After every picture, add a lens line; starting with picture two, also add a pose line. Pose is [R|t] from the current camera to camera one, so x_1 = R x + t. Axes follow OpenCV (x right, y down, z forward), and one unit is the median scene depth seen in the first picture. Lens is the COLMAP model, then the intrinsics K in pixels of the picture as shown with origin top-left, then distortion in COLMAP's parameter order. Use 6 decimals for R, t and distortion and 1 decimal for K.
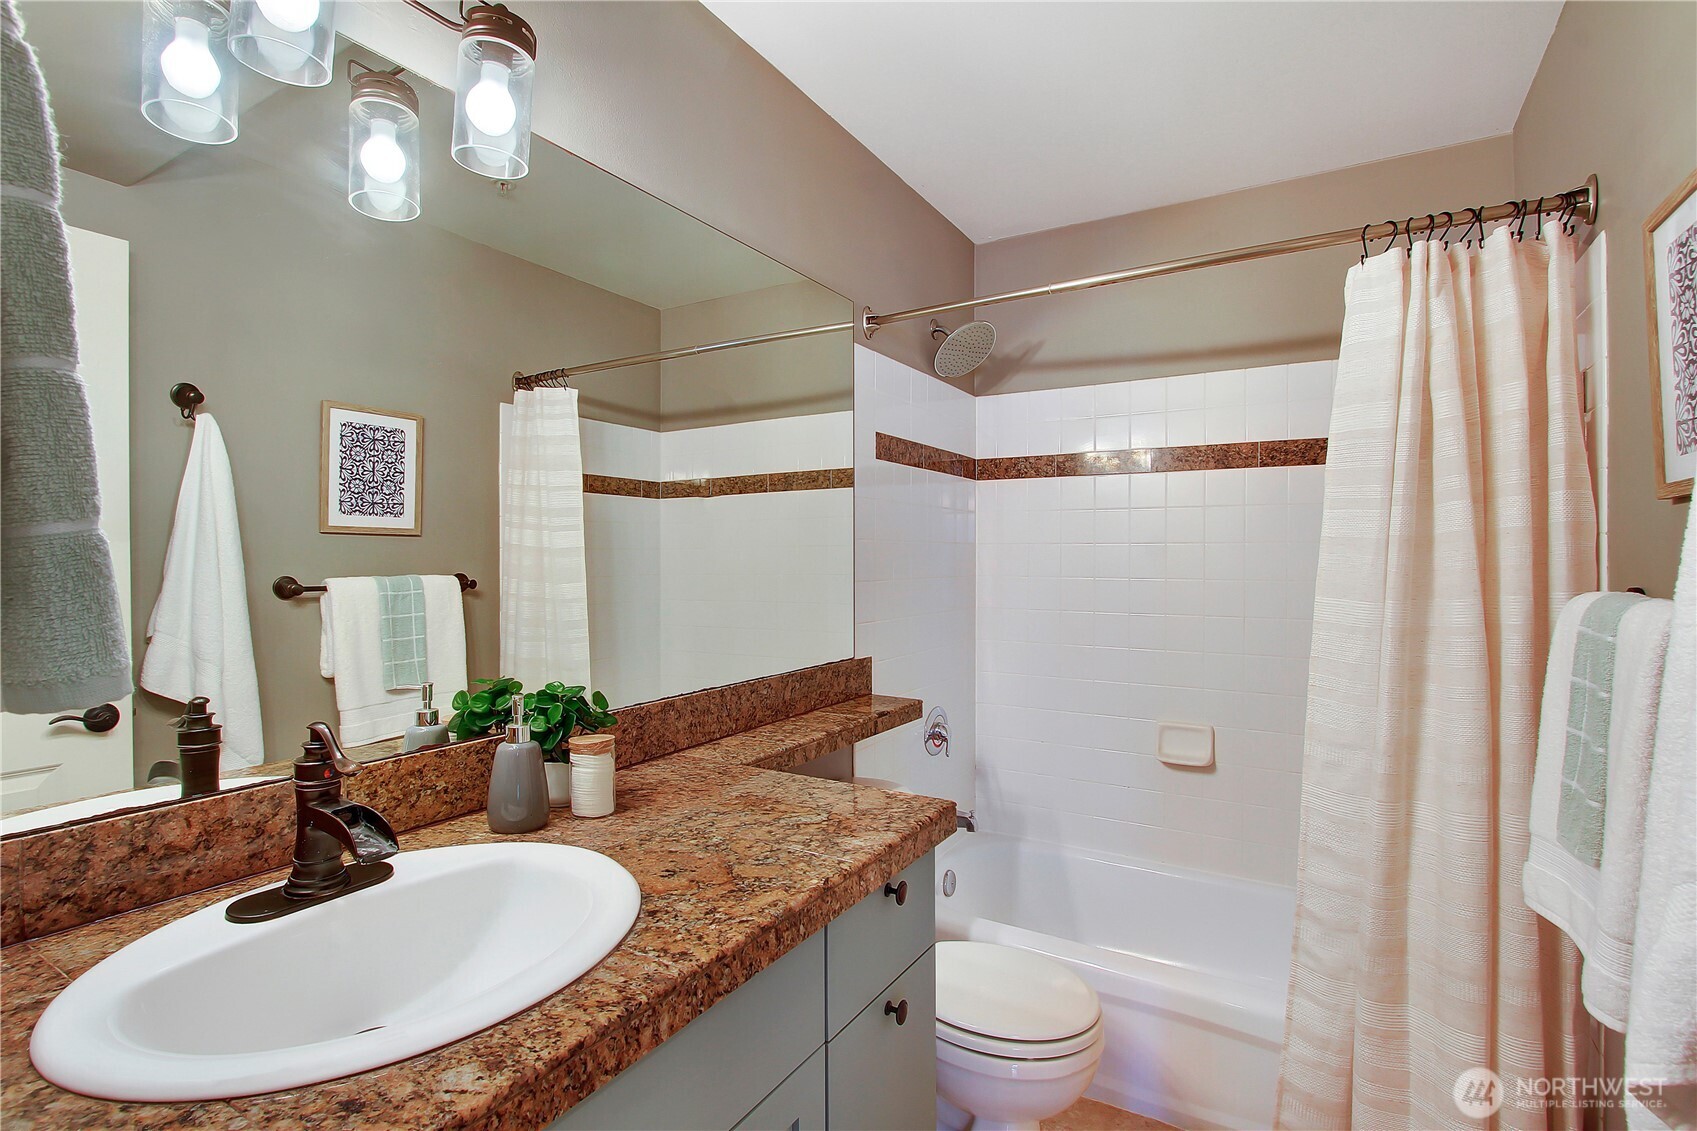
lens RADIAL K [[851.0, 0, 848.5], [0, 851.0, 565.5], [0, 0, 1]] dist [-0.023555, 0.000312]
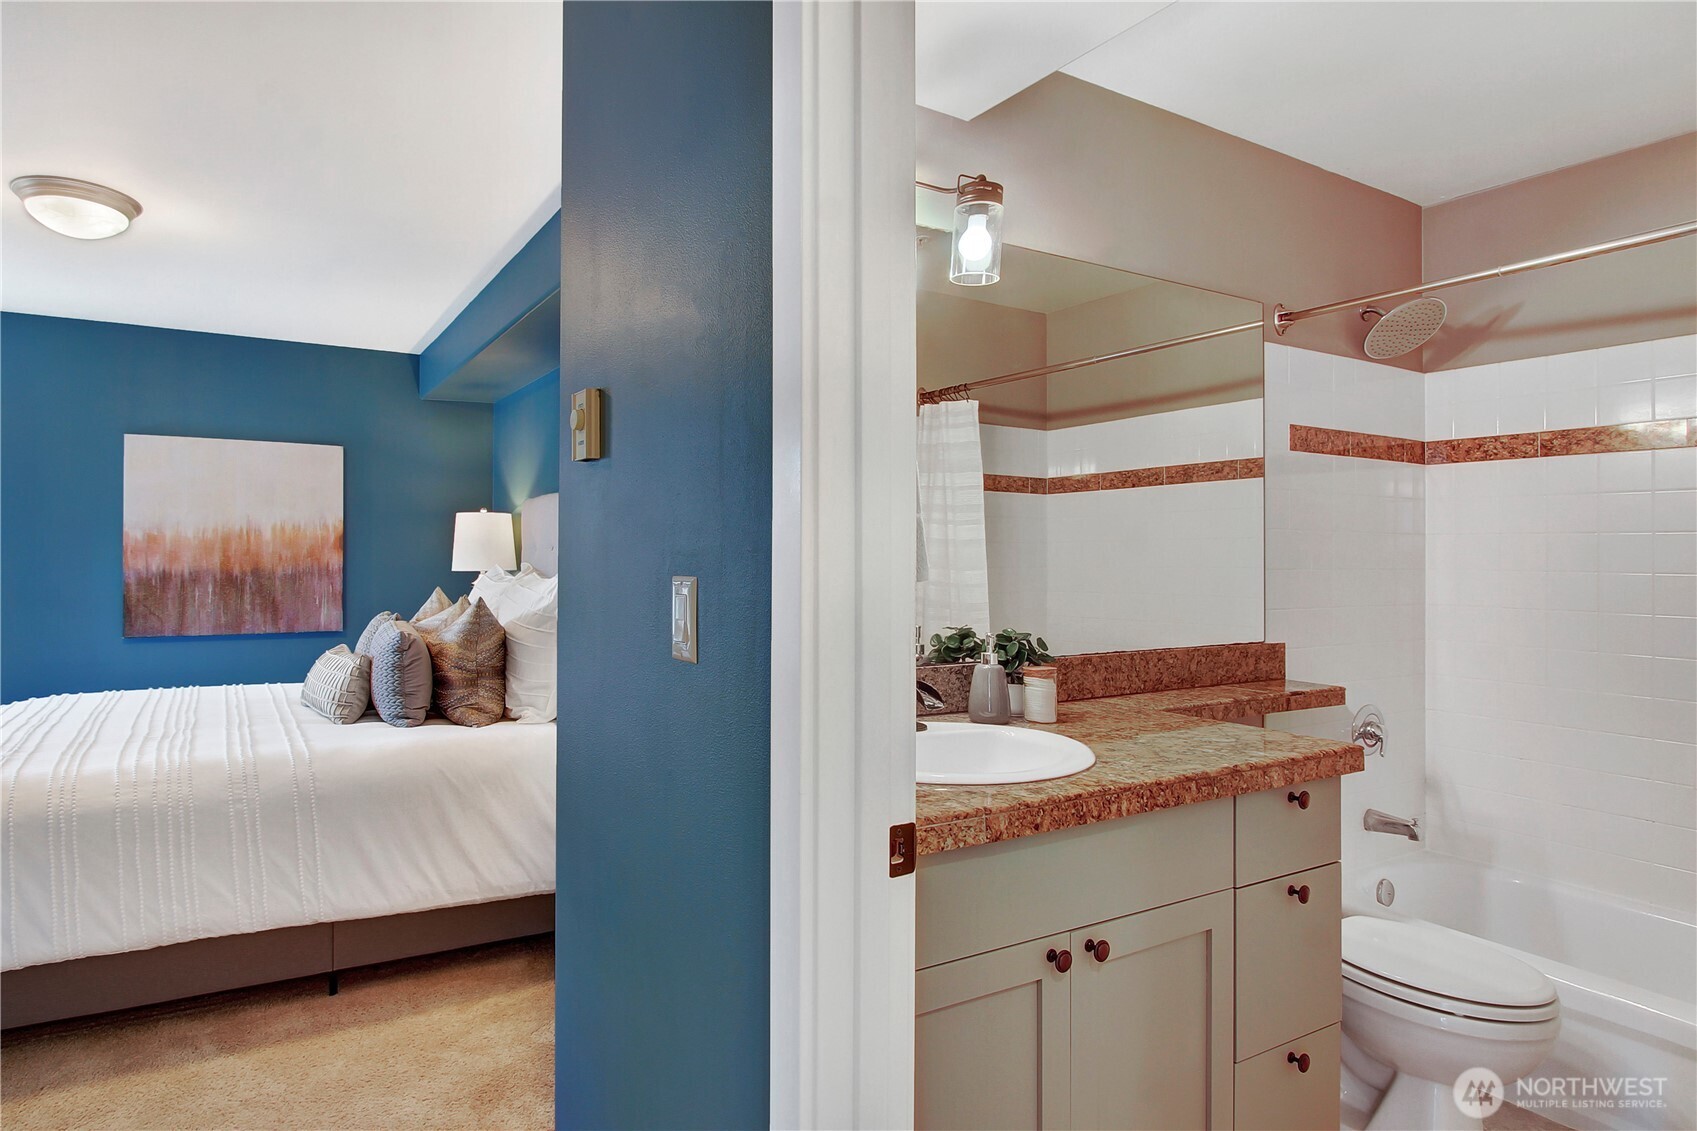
lens RADIAL K [[899.2, 0, 691.0], [0, 899.2, 540.3], [0, 0, 1]] dist [-0.001023, 0.002074]
pose [[0.843378, -0.000827, -0.537320, 0.006098], [-0.014160, 0.999617, -0.023765, 0.020599], [0.537134, 0.027651, 0.843044, -0.324930]]
